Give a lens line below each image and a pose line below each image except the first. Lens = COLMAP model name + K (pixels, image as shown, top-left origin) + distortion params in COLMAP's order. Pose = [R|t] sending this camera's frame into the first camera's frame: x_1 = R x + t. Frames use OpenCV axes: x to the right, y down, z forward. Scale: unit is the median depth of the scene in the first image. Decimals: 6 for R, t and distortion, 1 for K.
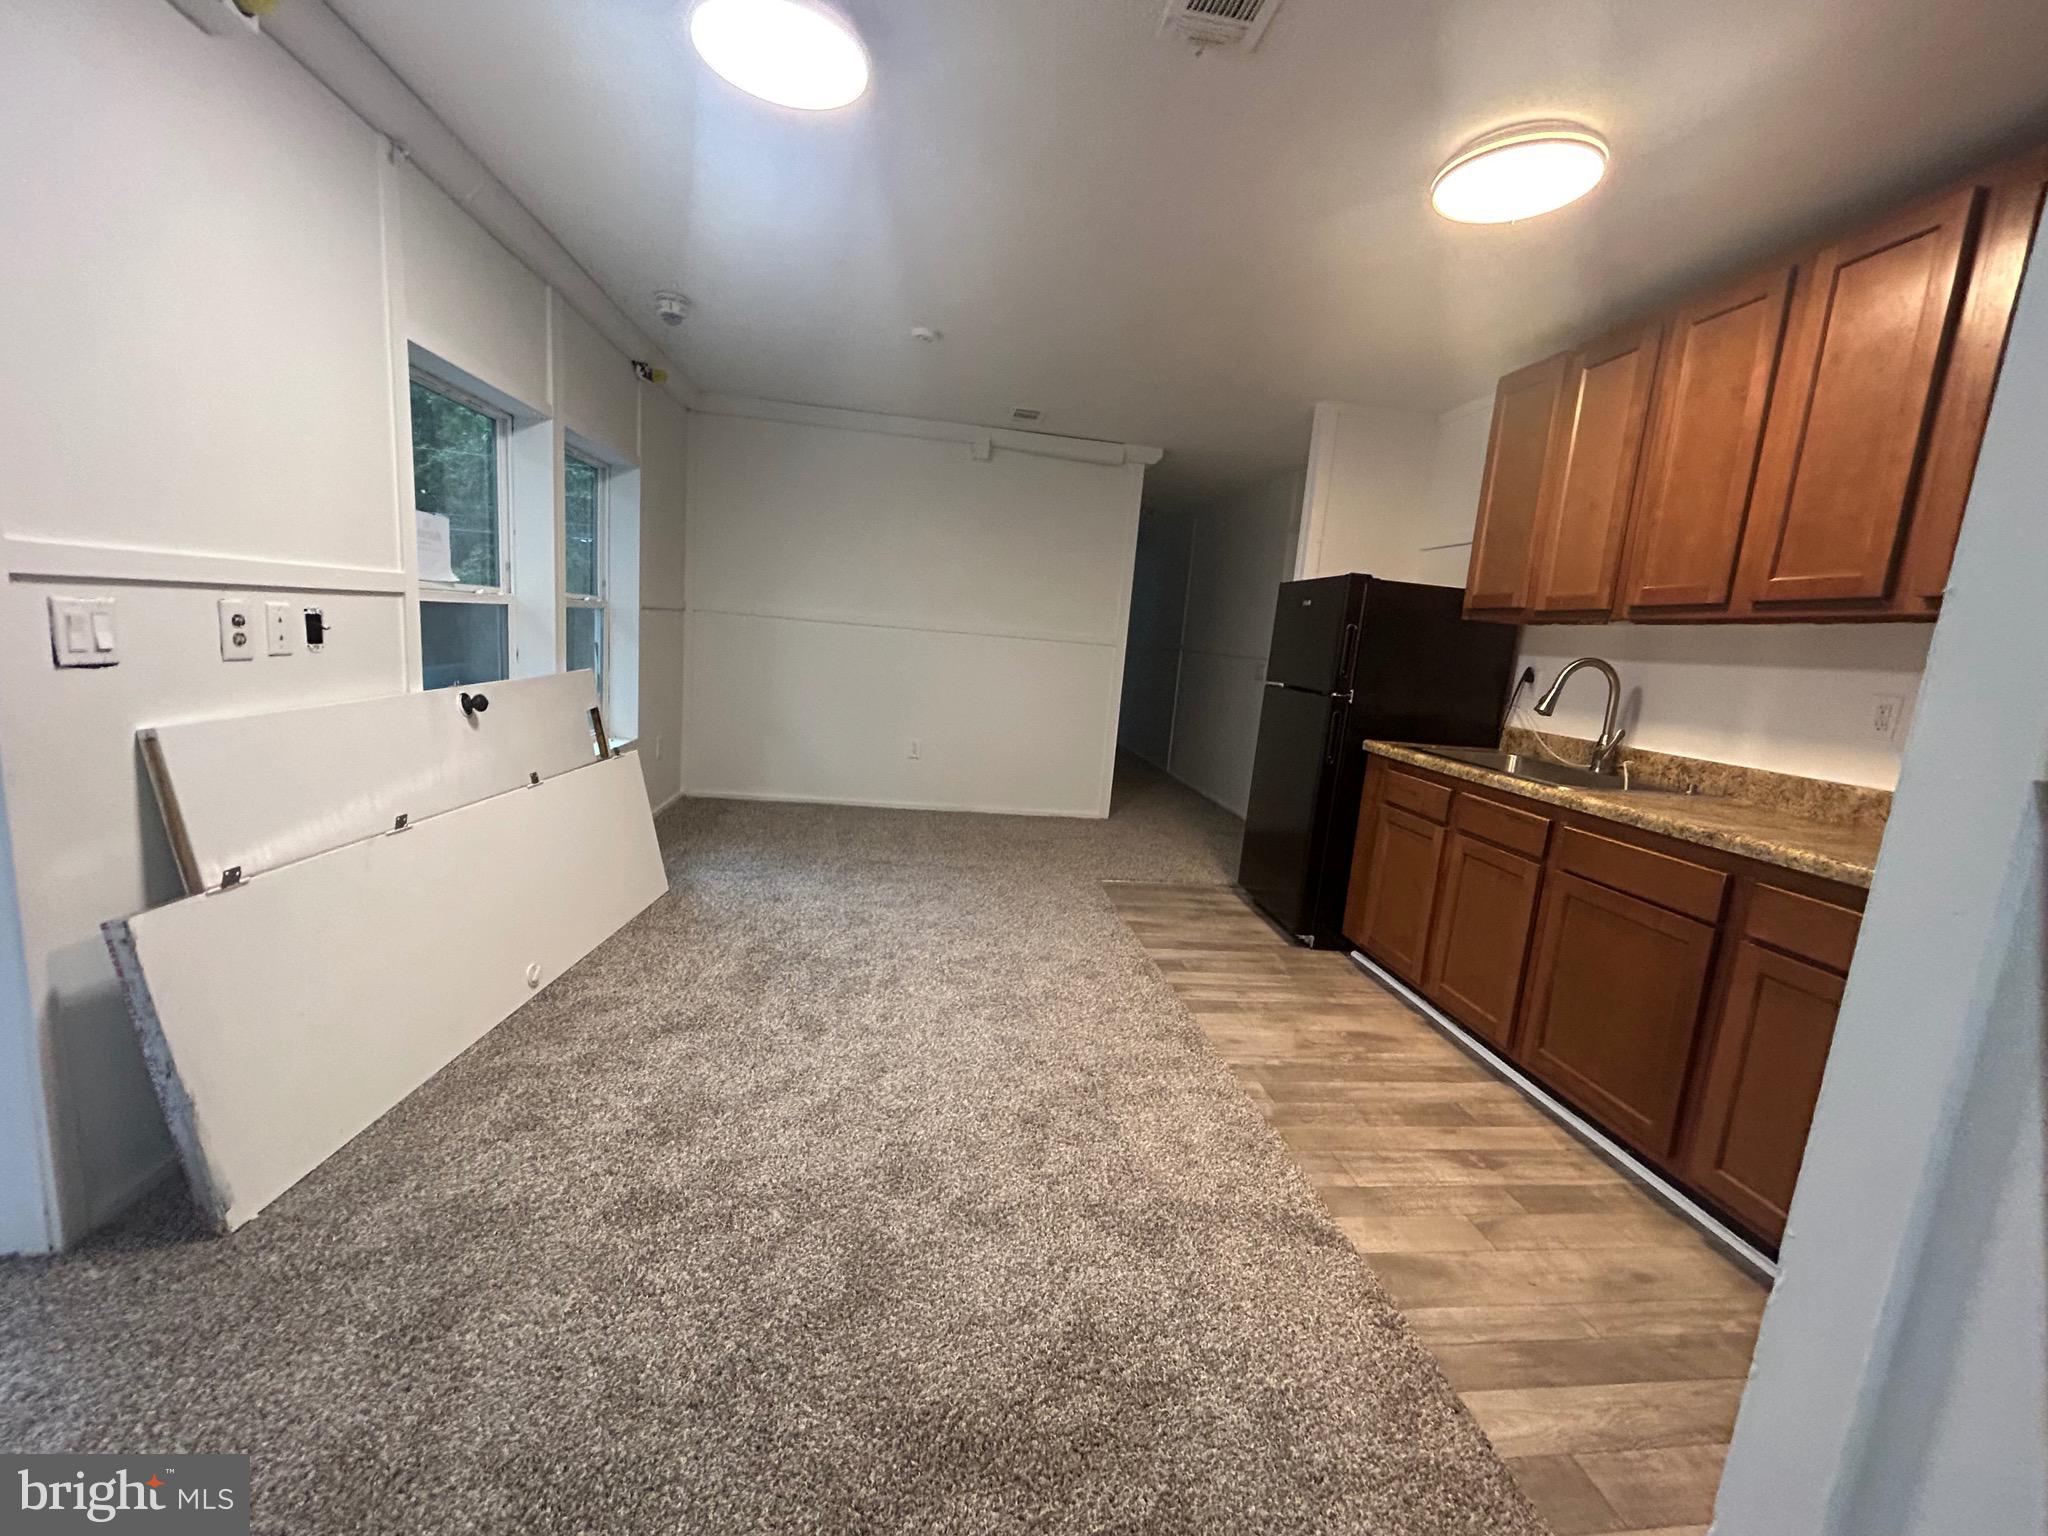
lens RADIAL K [[830.0, 0, 1027.5], [0, 830.0, 772.6], [0, 0, 1]] dist [-0.003416, 0.001038]
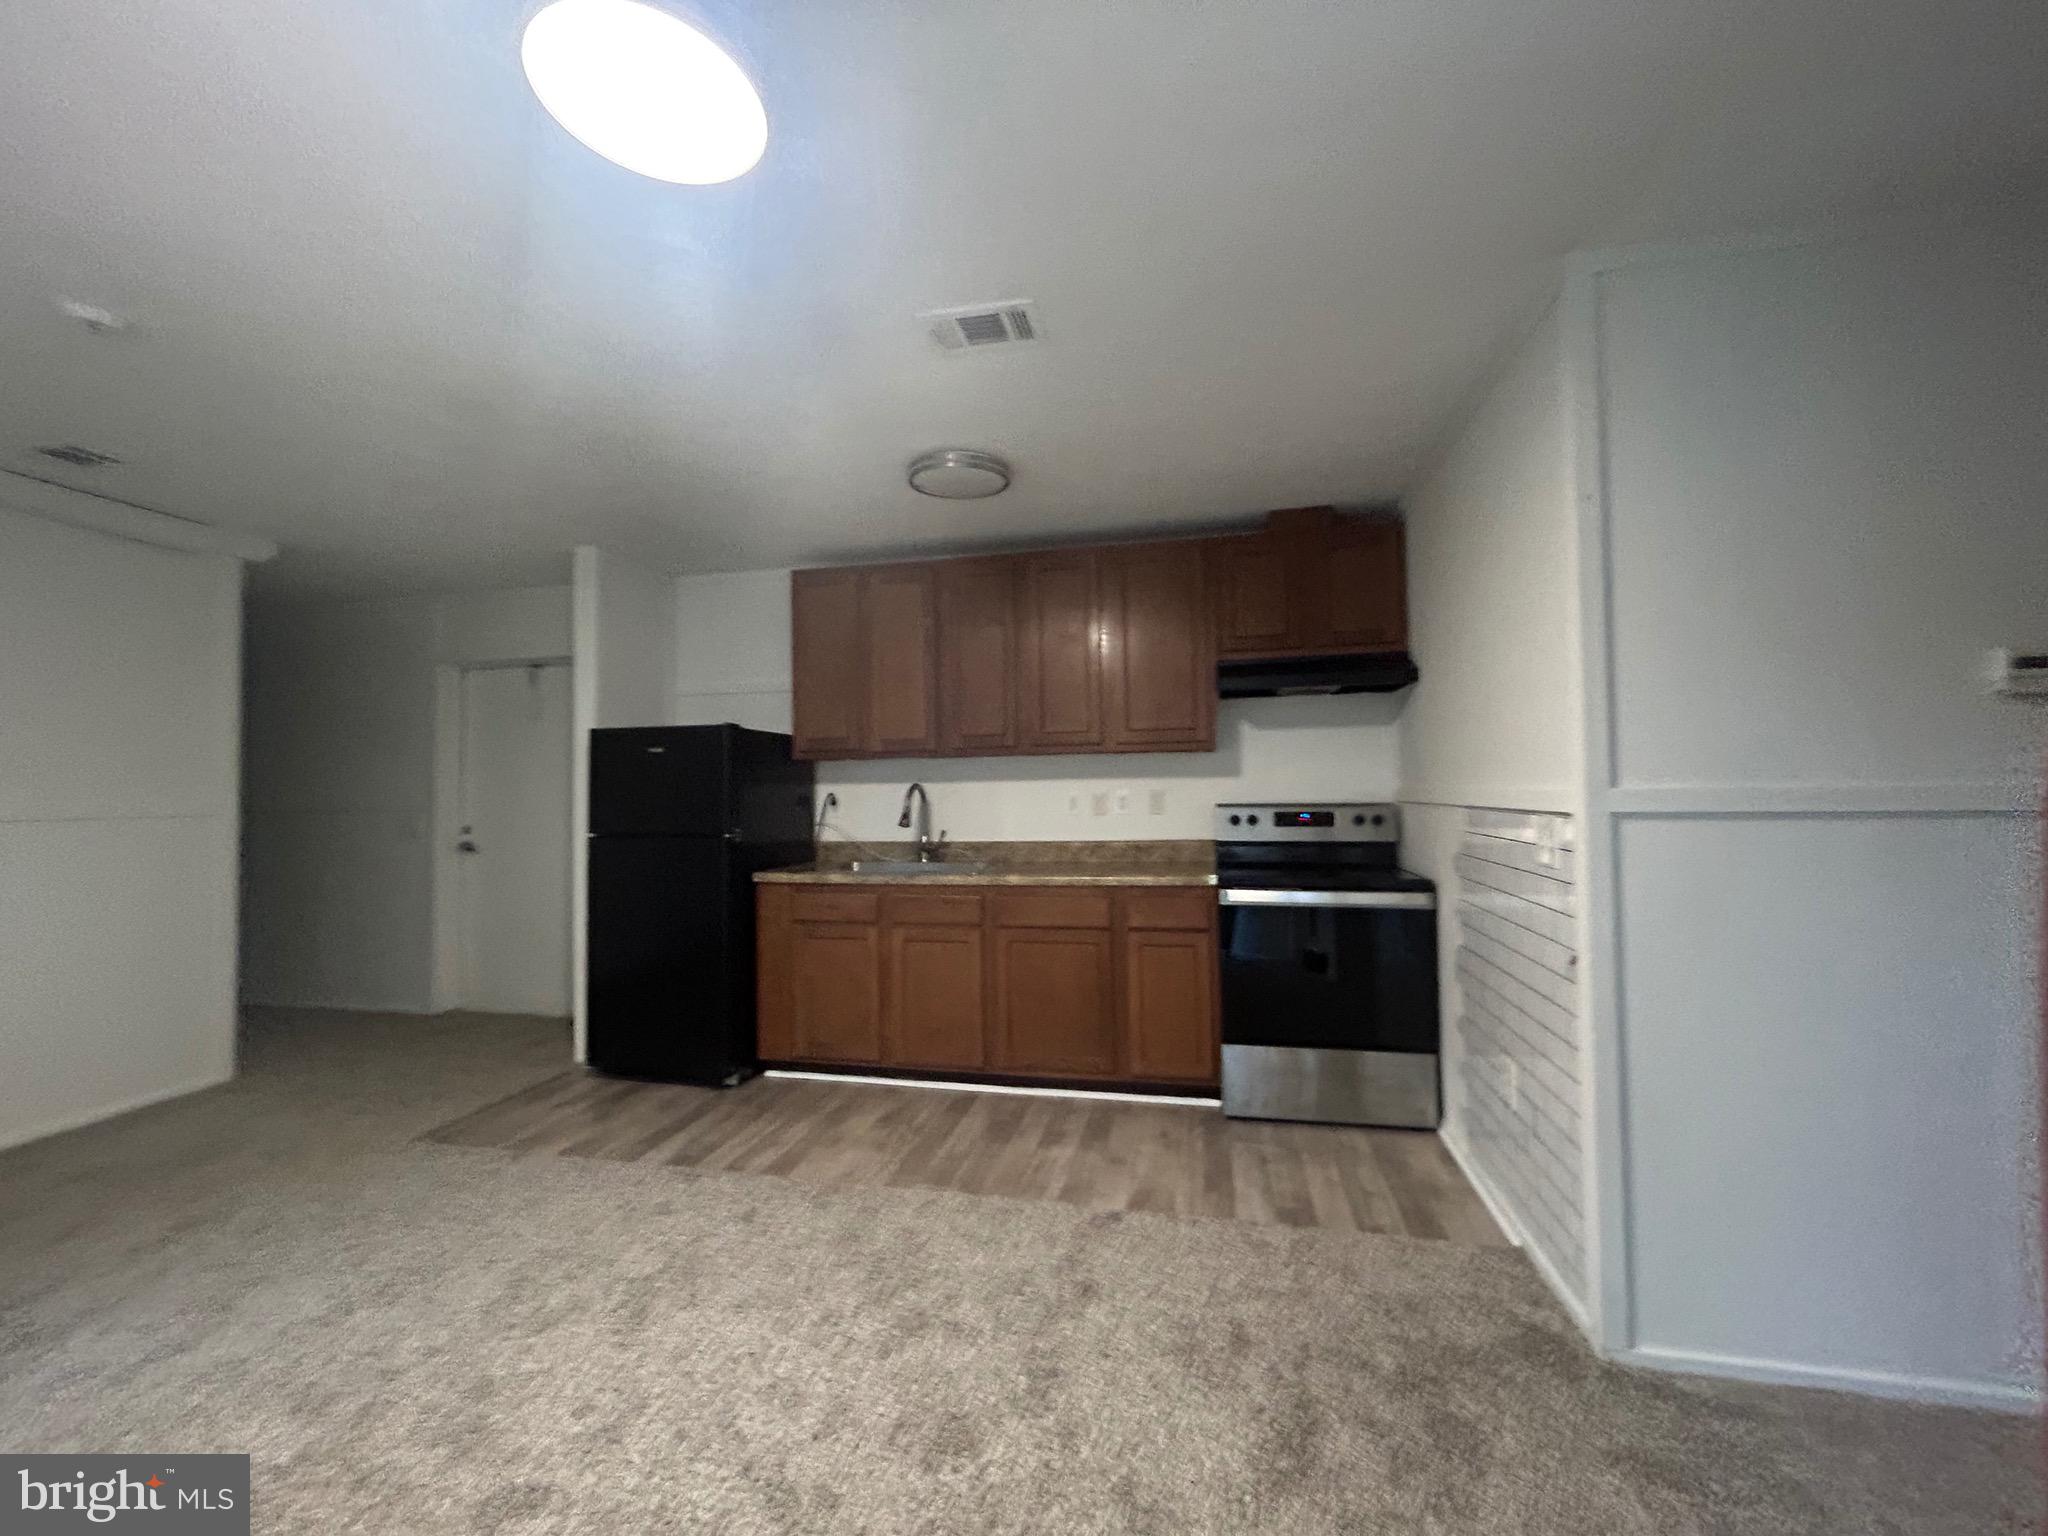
lens RADIAL K [[830.0, 0, 1027.4], [0, 830.0, 769.0], [0, 0, 1]] dist [-0.003416, 0.001038]
pose [[0.333323, -0.060693, 0.940857, -0.540515], [0.195421, 0.980701, -0.005970, -0.106503], [-0.922338, 0.185853, 0.338751, 0.306608]]
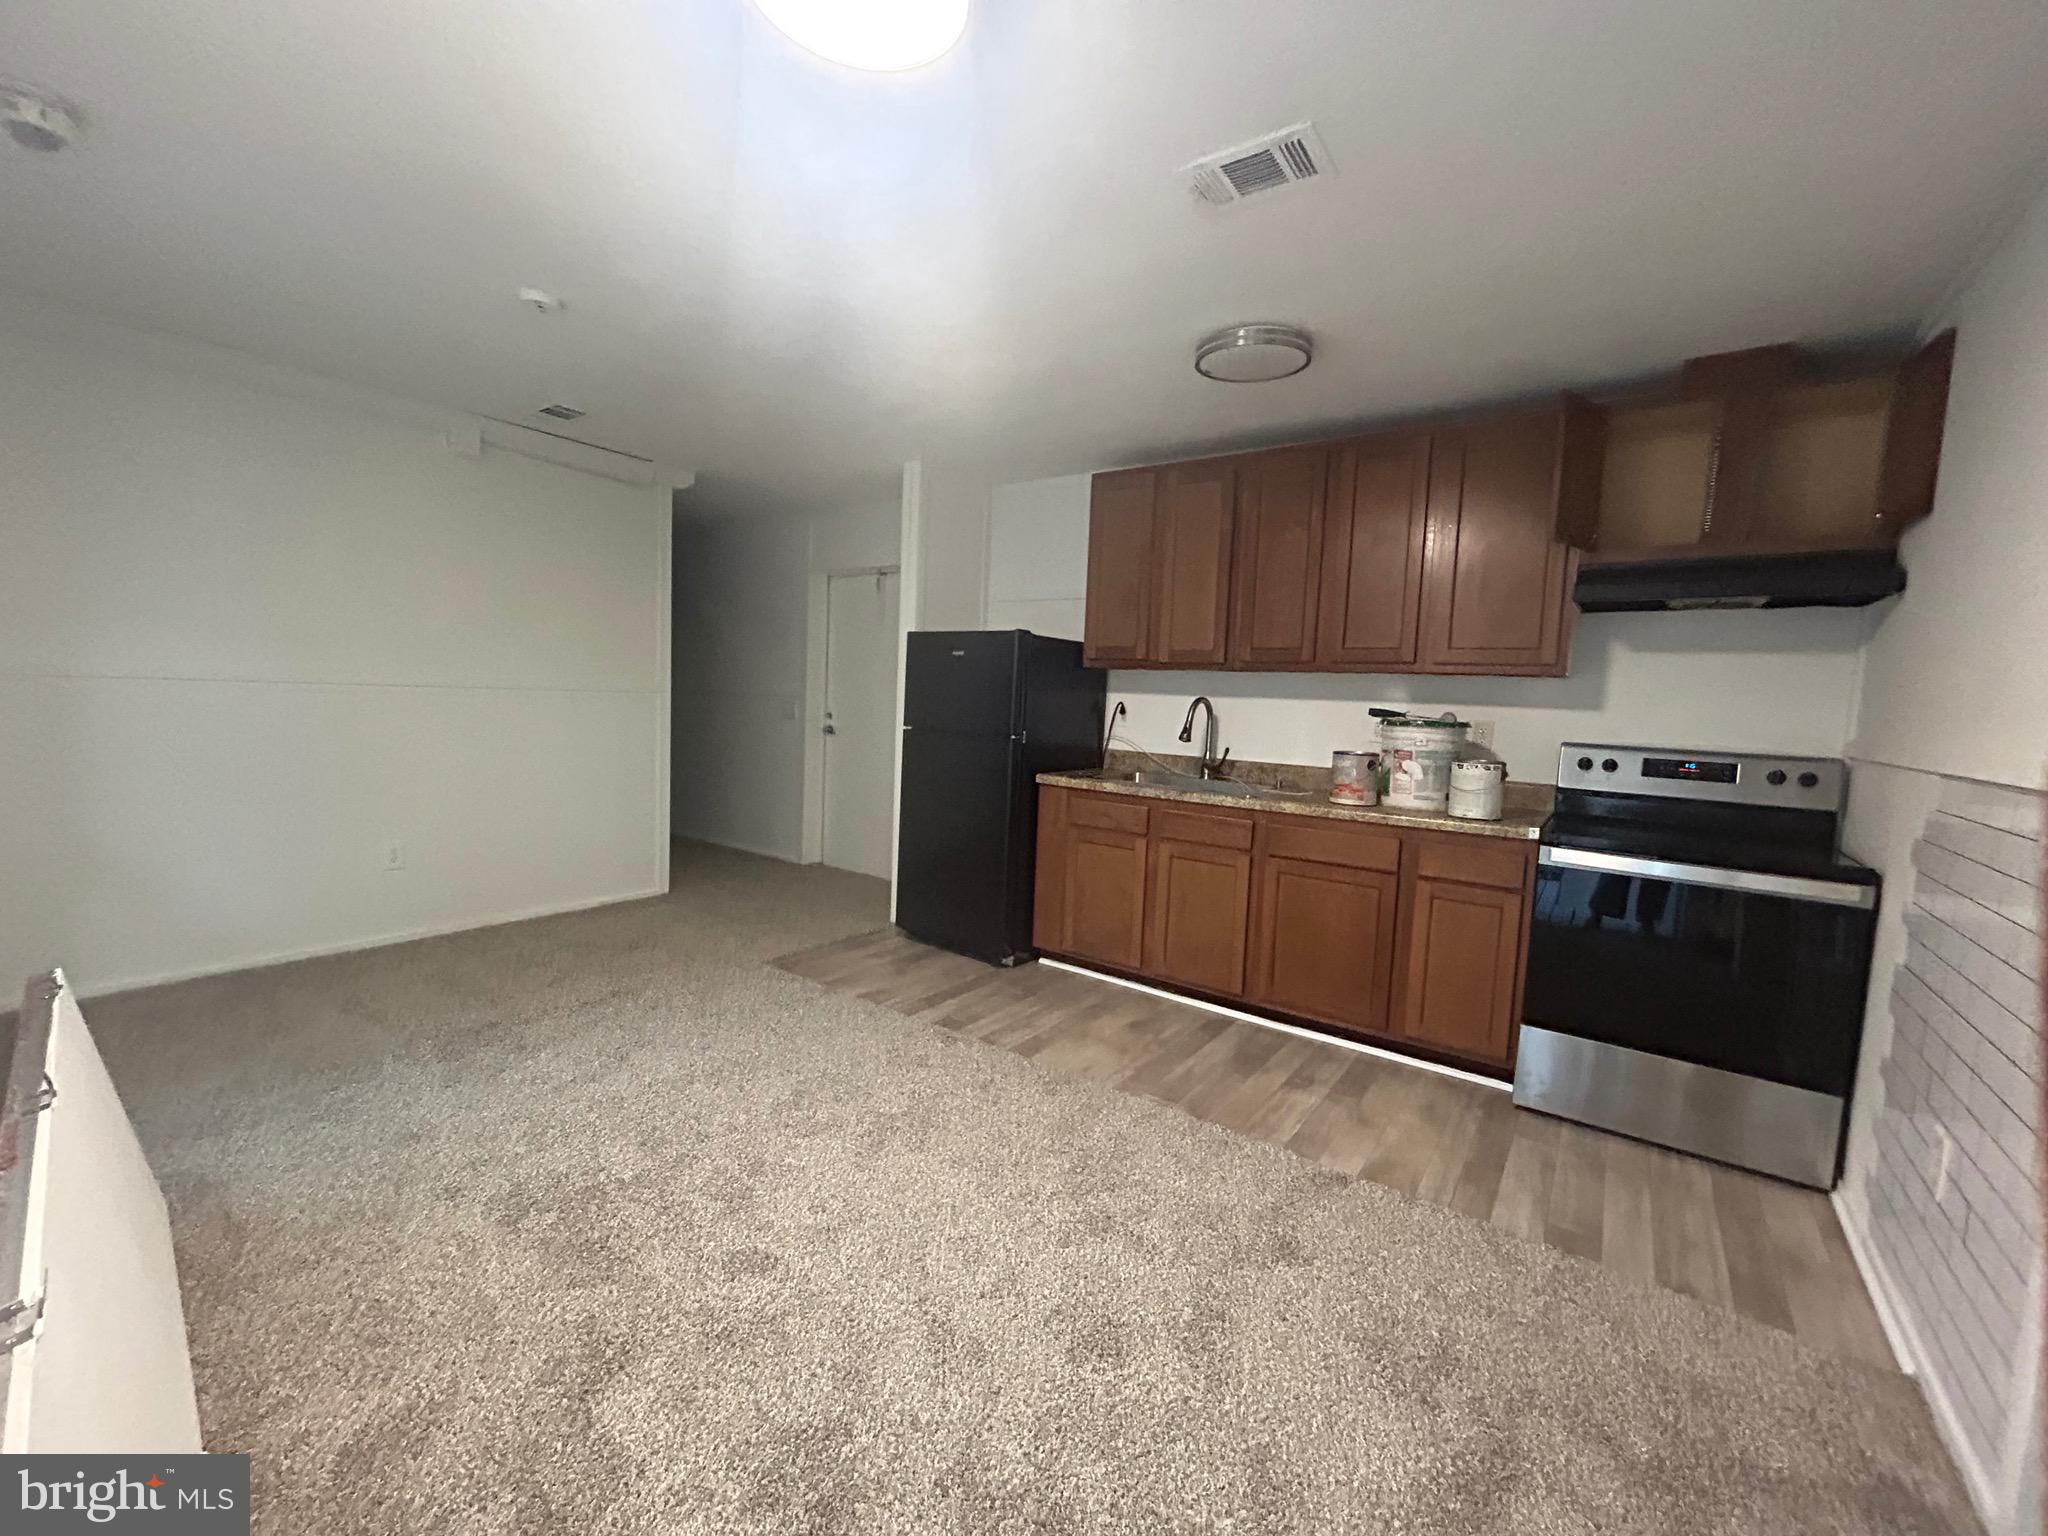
lens RADIAL K [[830.0, 0, 1025.7], [0, 830.0, 767.9], [0, 0, 1]] dist [-0.003416, 0.001038]
pose [[0.685965, -0.116001, 0.718329, -0.467208], [0.132516, 0.990617, 0.033427, -0.097277], [-0.715466, 0.072260, 0.694901, 0.241744]]
